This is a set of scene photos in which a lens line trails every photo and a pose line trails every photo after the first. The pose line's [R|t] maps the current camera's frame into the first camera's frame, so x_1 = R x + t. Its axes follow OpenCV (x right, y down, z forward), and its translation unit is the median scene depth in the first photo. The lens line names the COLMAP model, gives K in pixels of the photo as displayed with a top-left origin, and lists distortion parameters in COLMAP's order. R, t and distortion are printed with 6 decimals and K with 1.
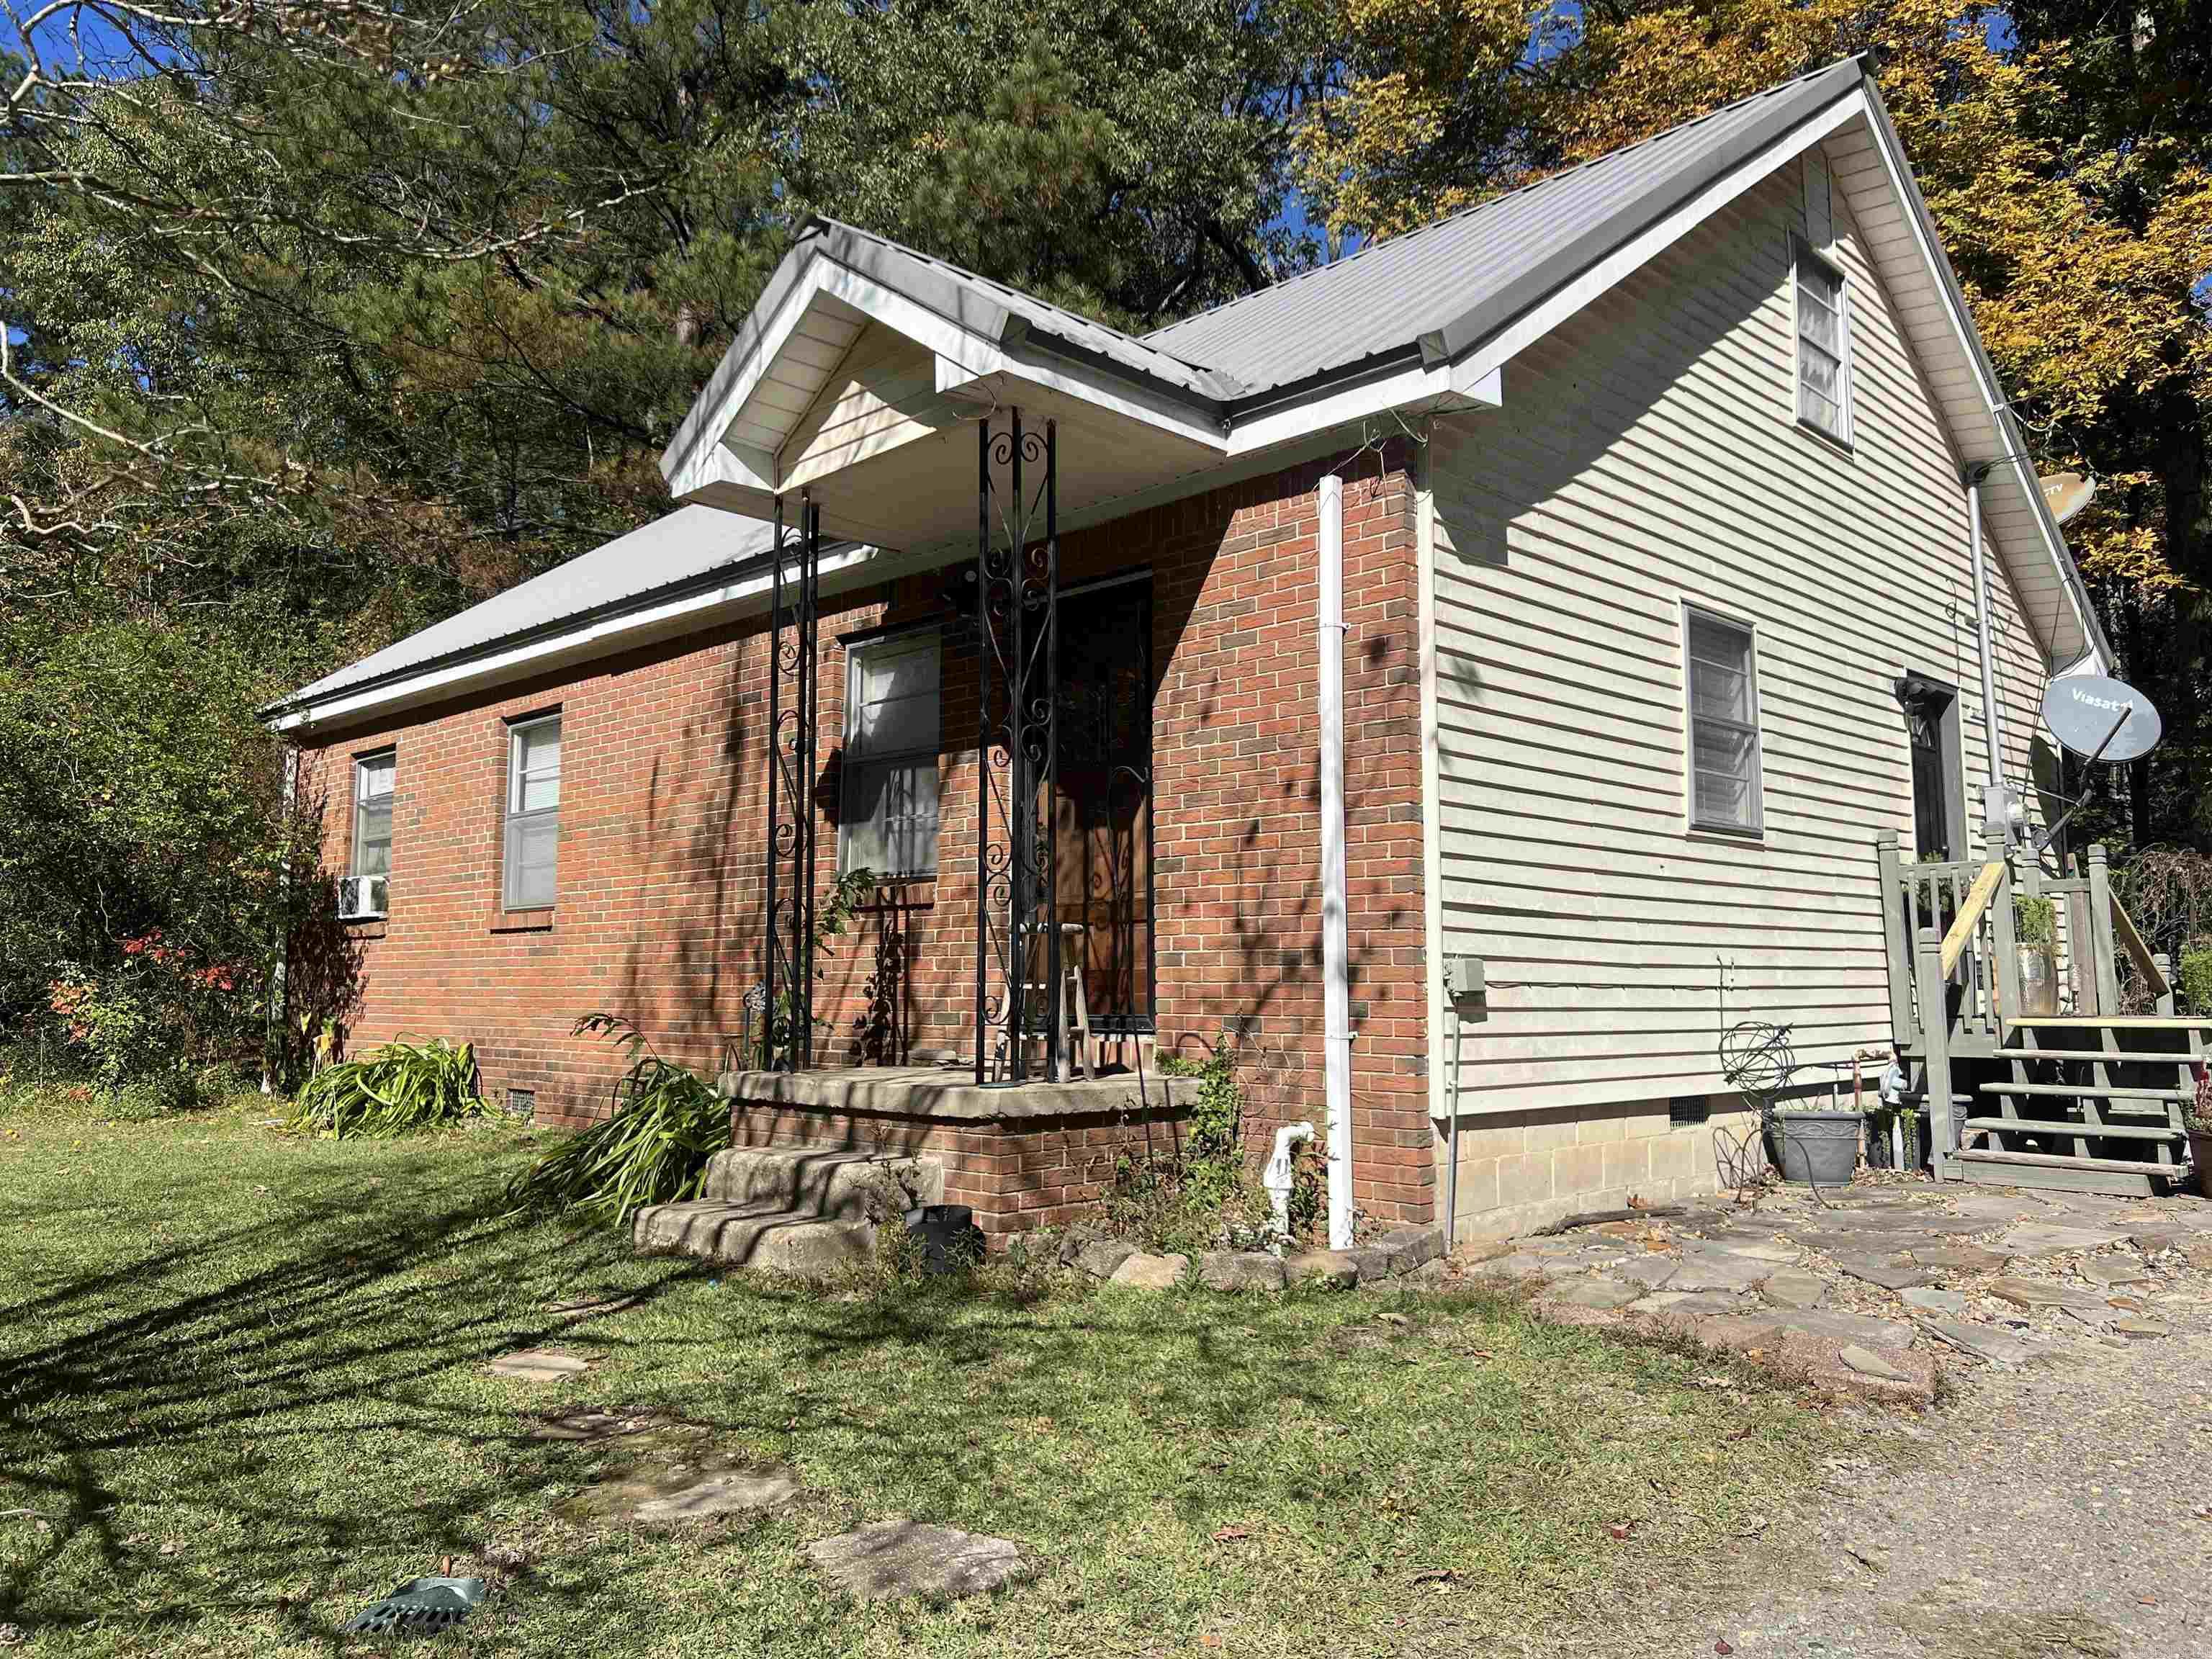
lens RADIAL K [[1655.7, 0, 1107.2], [0, 1655.7, 814.0], [0, 0, 1]] dist [0.046787, -0.053959]
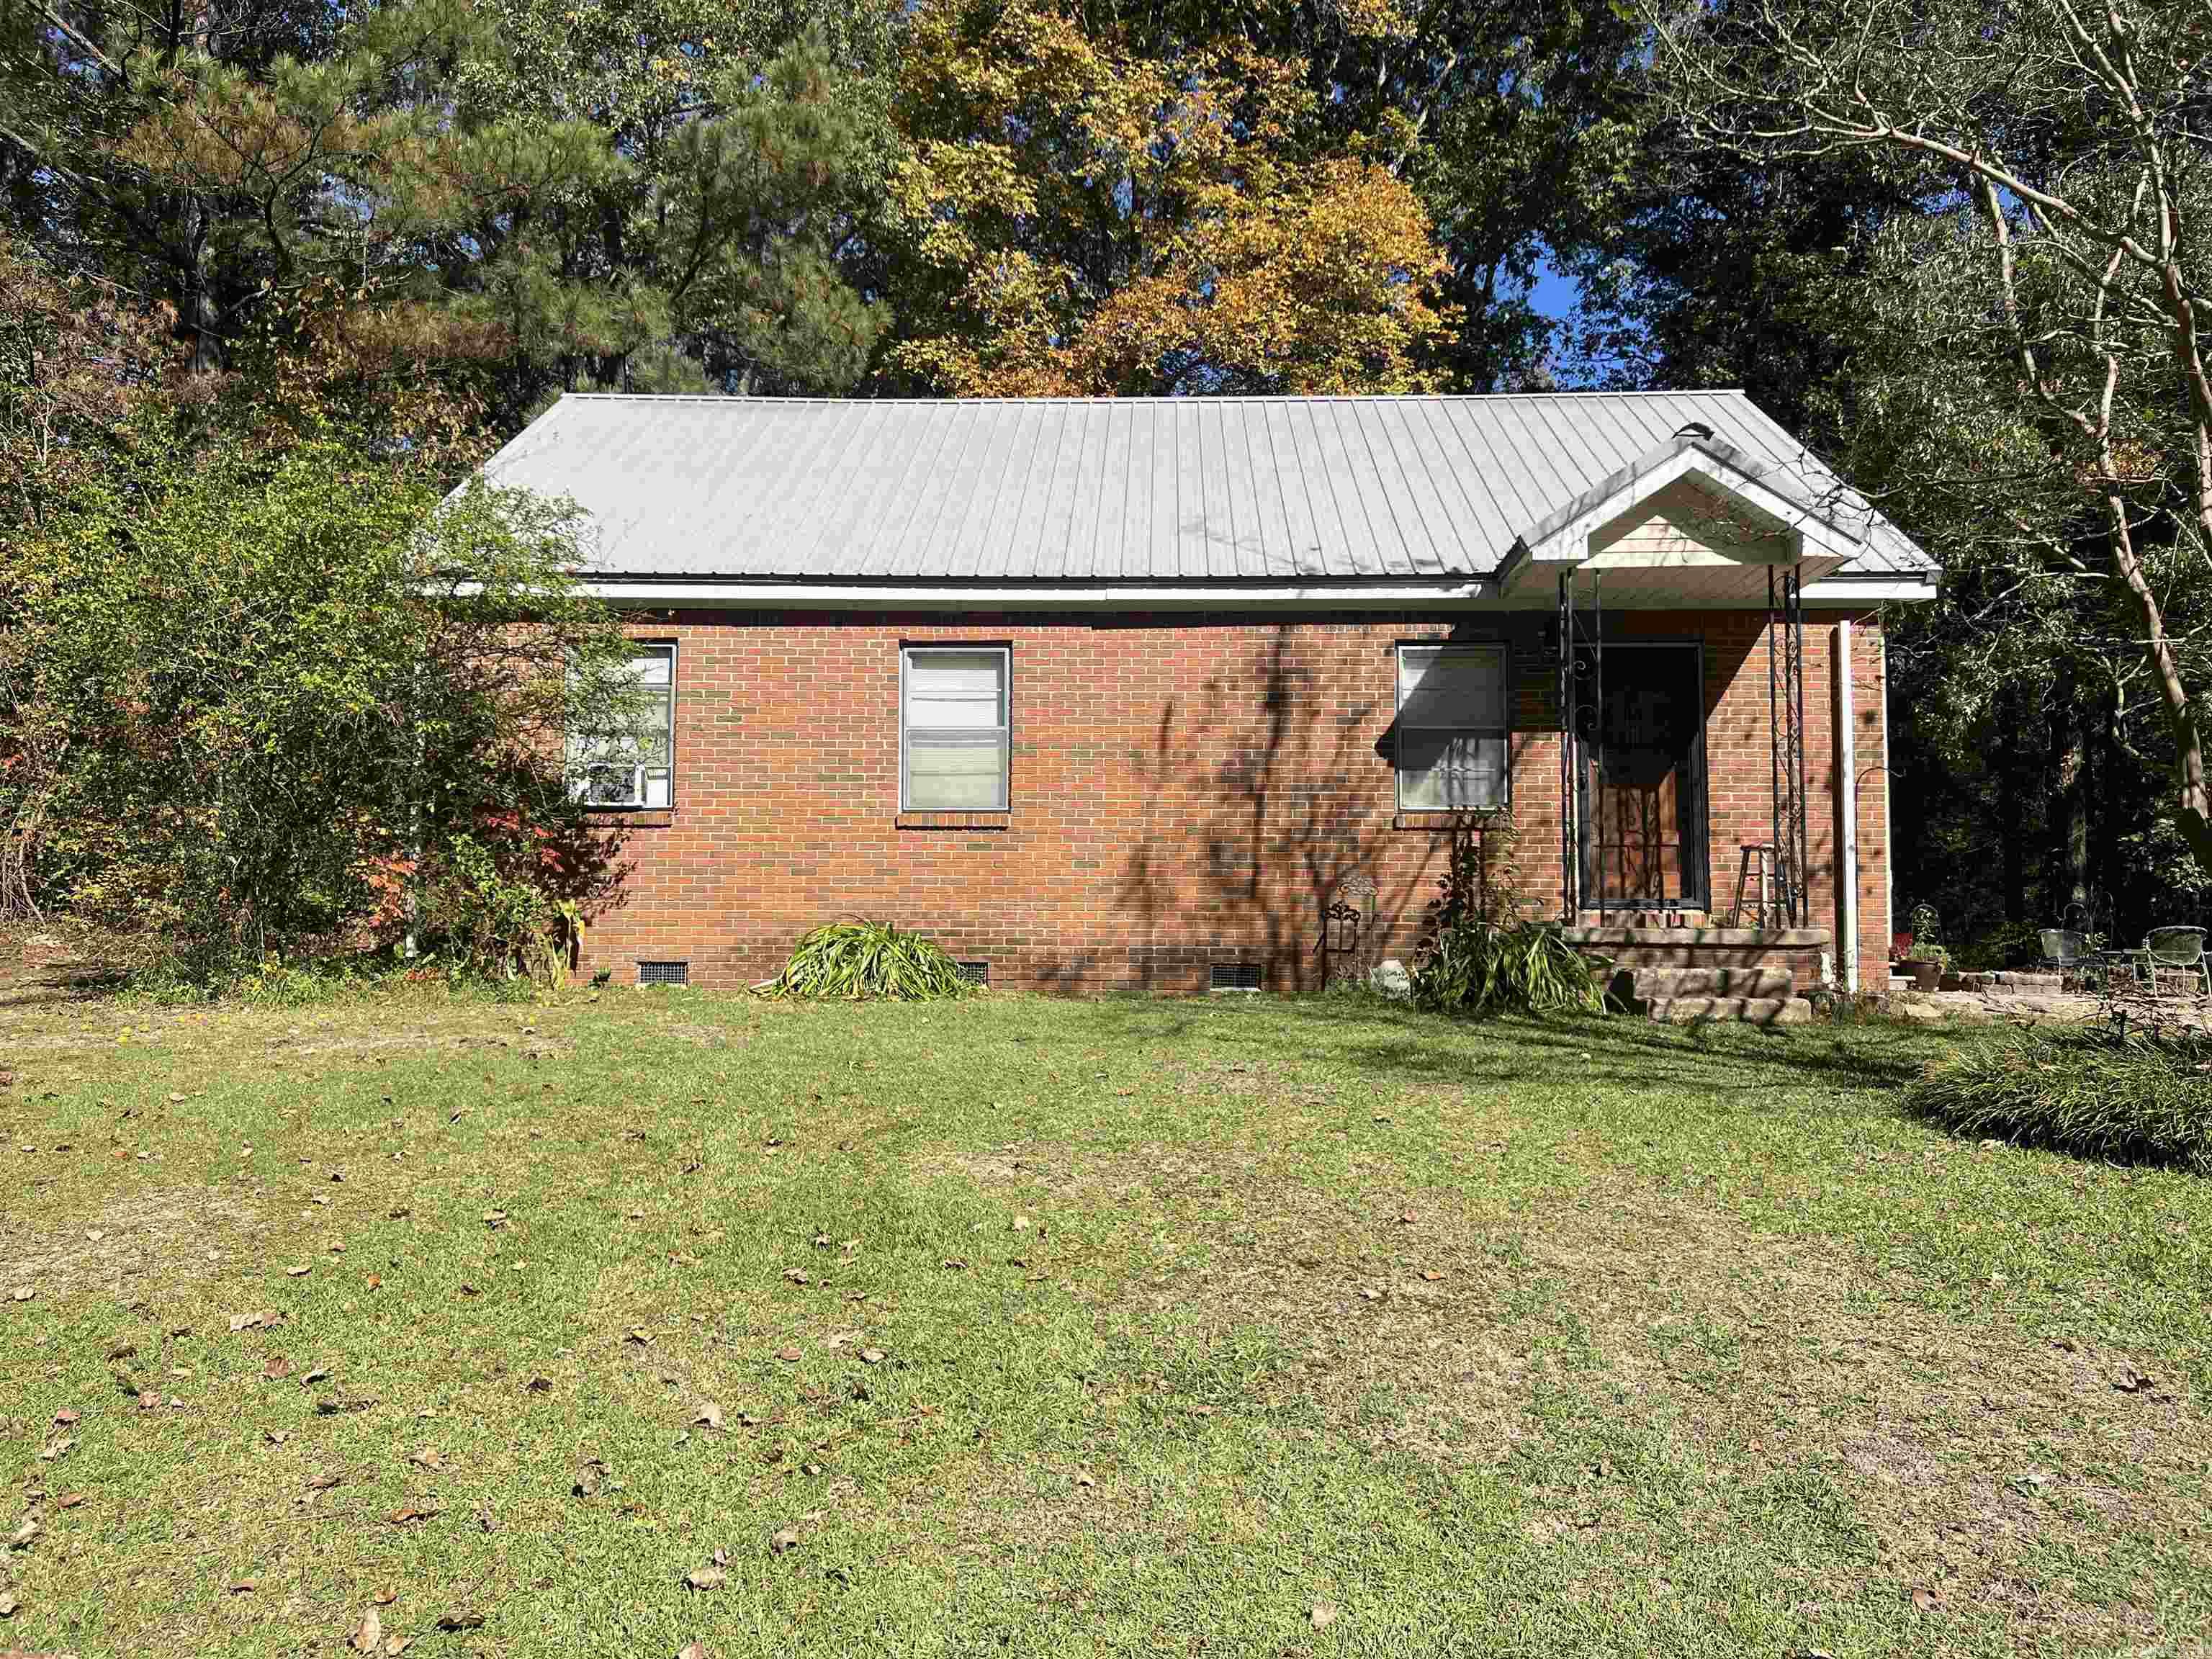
lens RADIAL K [[1655.7, 0, 1111.7], [0, 1655.7, 843.4], [0, 0, 1]] dist [0.046787, -0.053959]
pose [[0.758413, 0.047473, 0.650043, -1.344174], [-0.079274, 0.996658, 0.019704, 0.064044], [-0.646935, -0.066475, 0.759642, 0.049460]]
